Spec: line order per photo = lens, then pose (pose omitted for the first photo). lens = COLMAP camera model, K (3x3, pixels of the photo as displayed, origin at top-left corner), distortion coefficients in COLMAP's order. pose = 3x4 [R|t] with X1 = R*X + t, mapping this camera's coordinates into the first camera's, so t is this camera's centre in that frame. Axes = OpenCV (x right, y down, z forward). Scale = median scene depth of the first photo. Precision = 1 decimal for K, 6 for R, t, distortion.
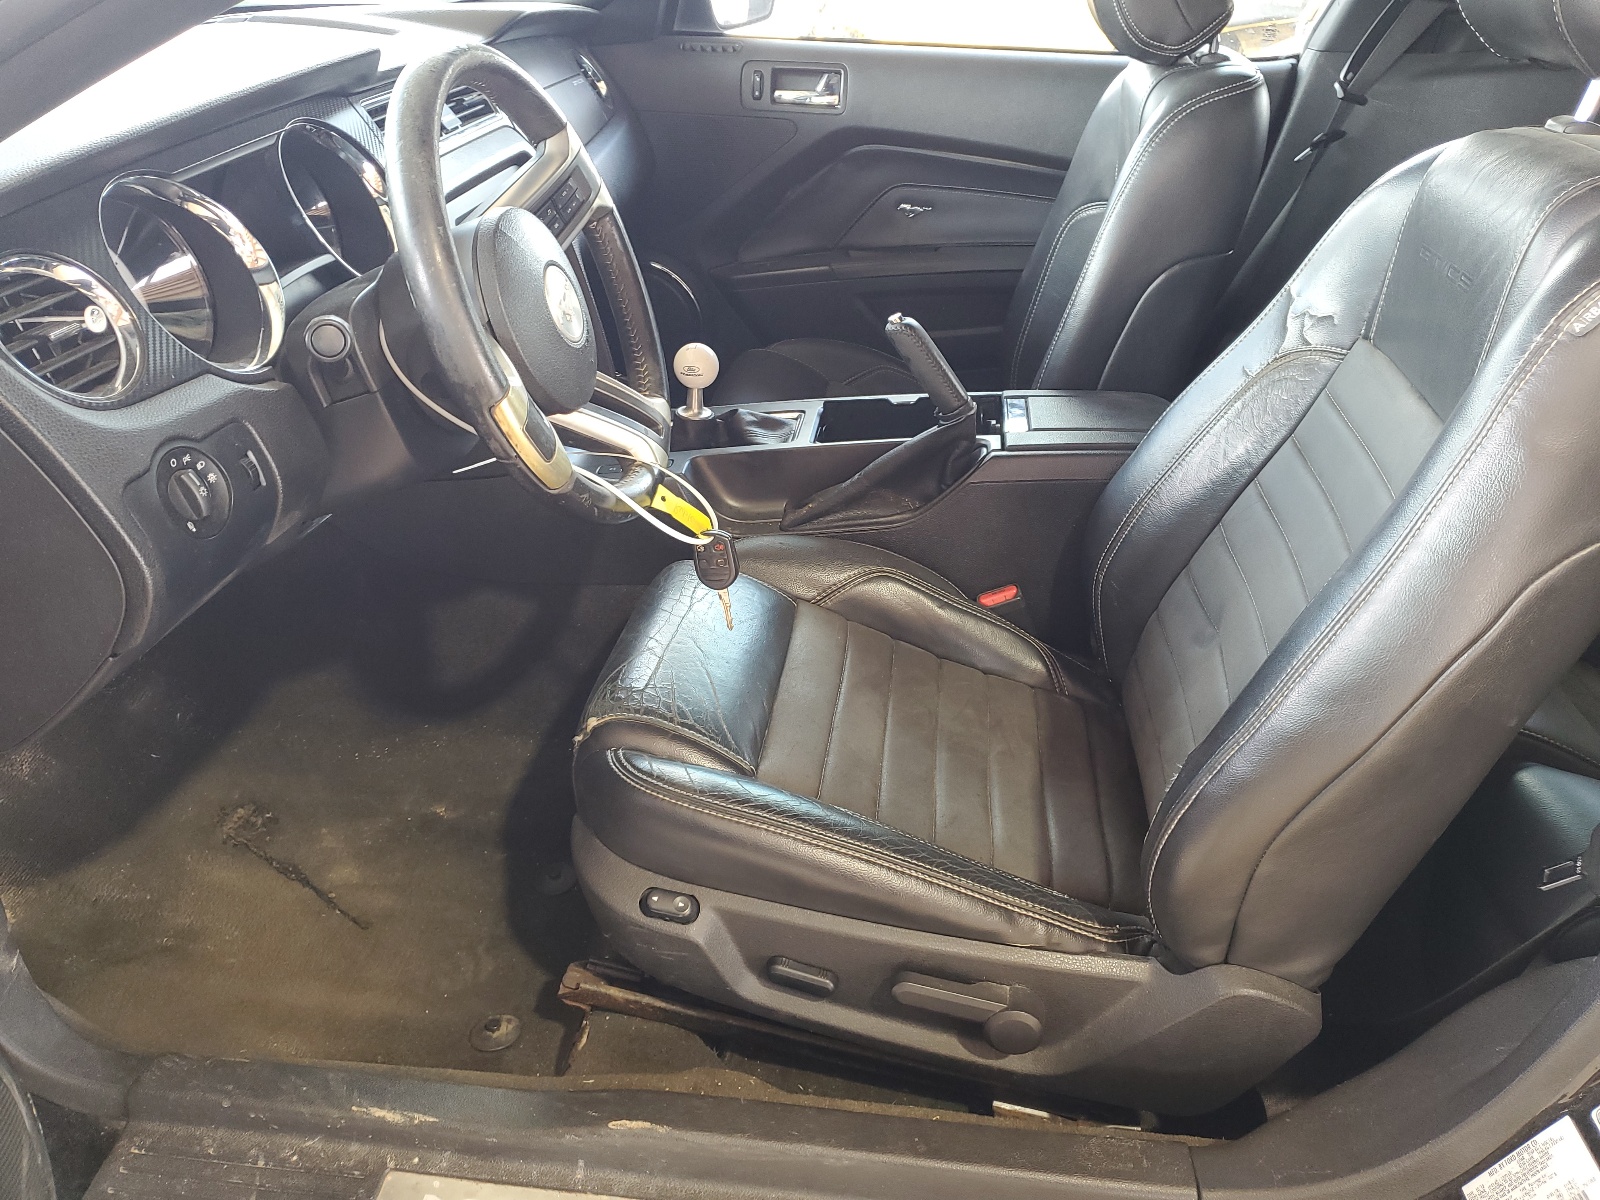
lens RADIAL K [[1204.0, 0, 800.0], [0, 1204.0, 600.0], [0, 0, 1]] dist [0.002943, 0.001971]
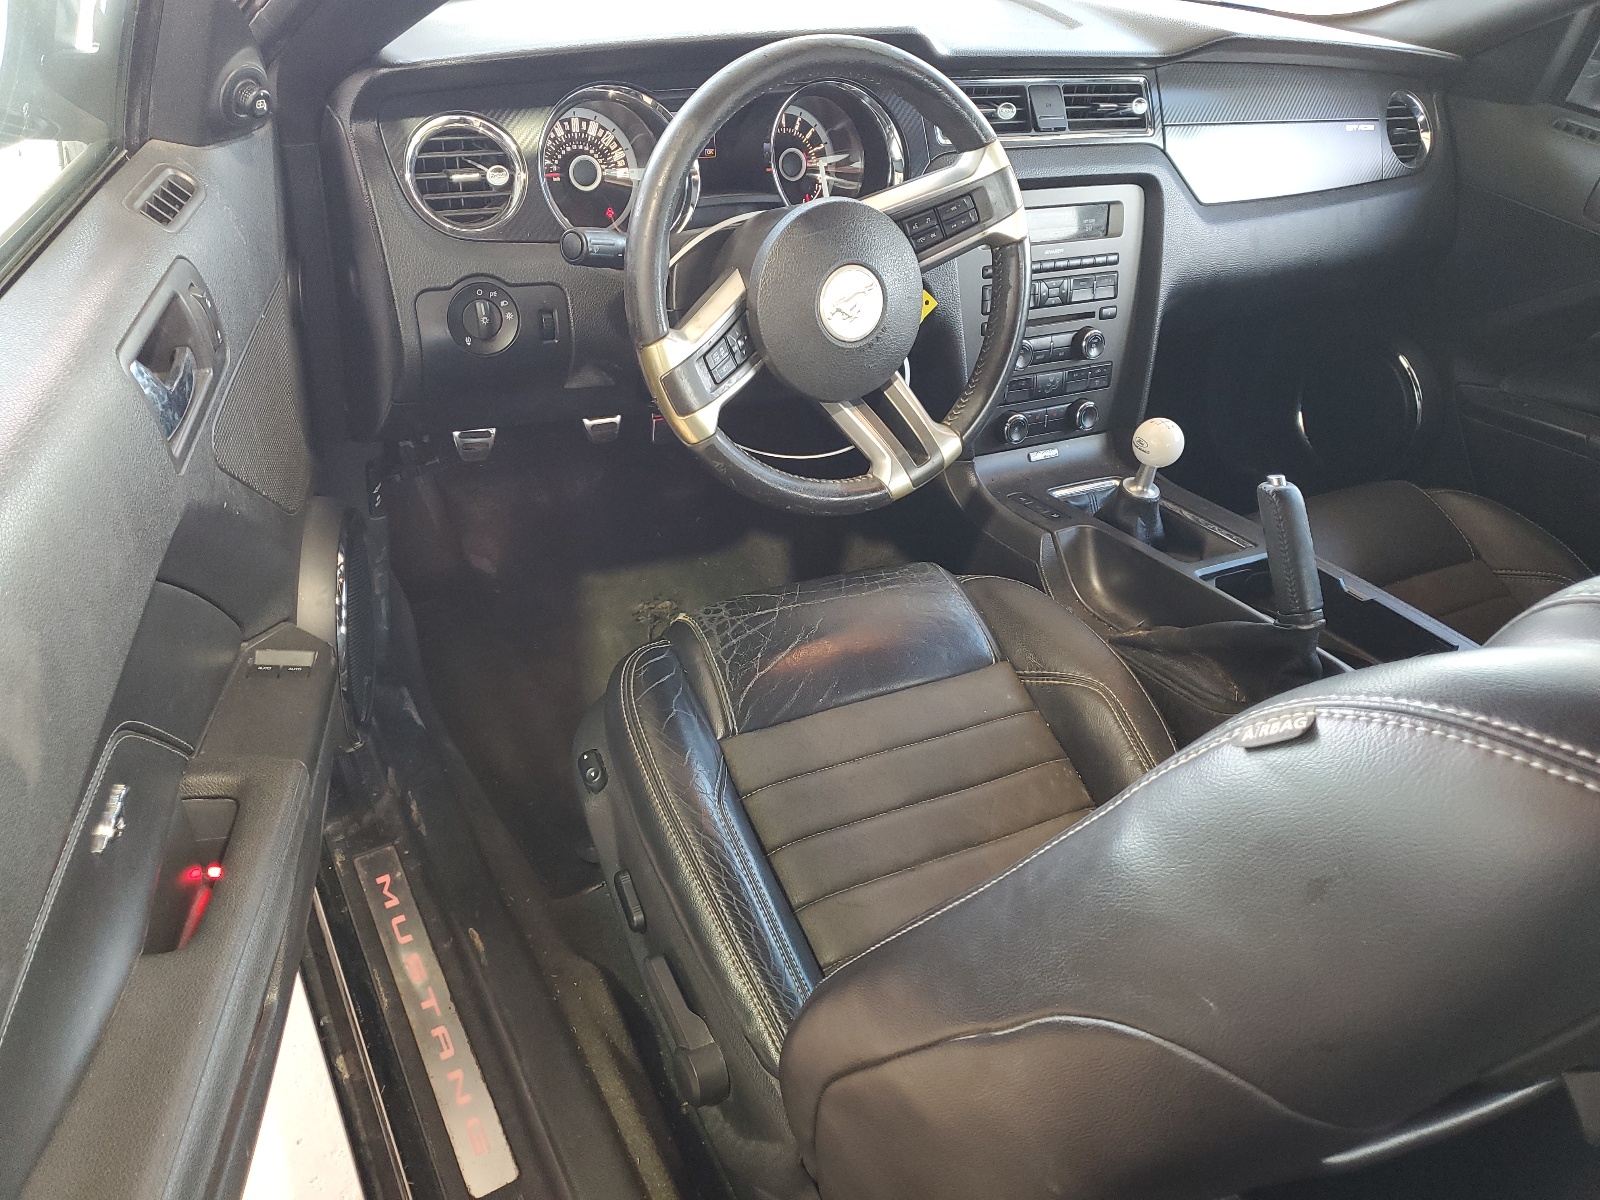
lens RADIAL K [[1204.0, 0, 800.0], [0, 1204.0, 600.0], [0, 0, 1]] dist [0.002943, 0.001971]
pose [[0.584543, 0.504923, -0.635108, 0.515231], [-0.486091, 0.844675, 0.224142, -0.218107], [0.649634, 0.177700, 0.739187, 0.226446]]
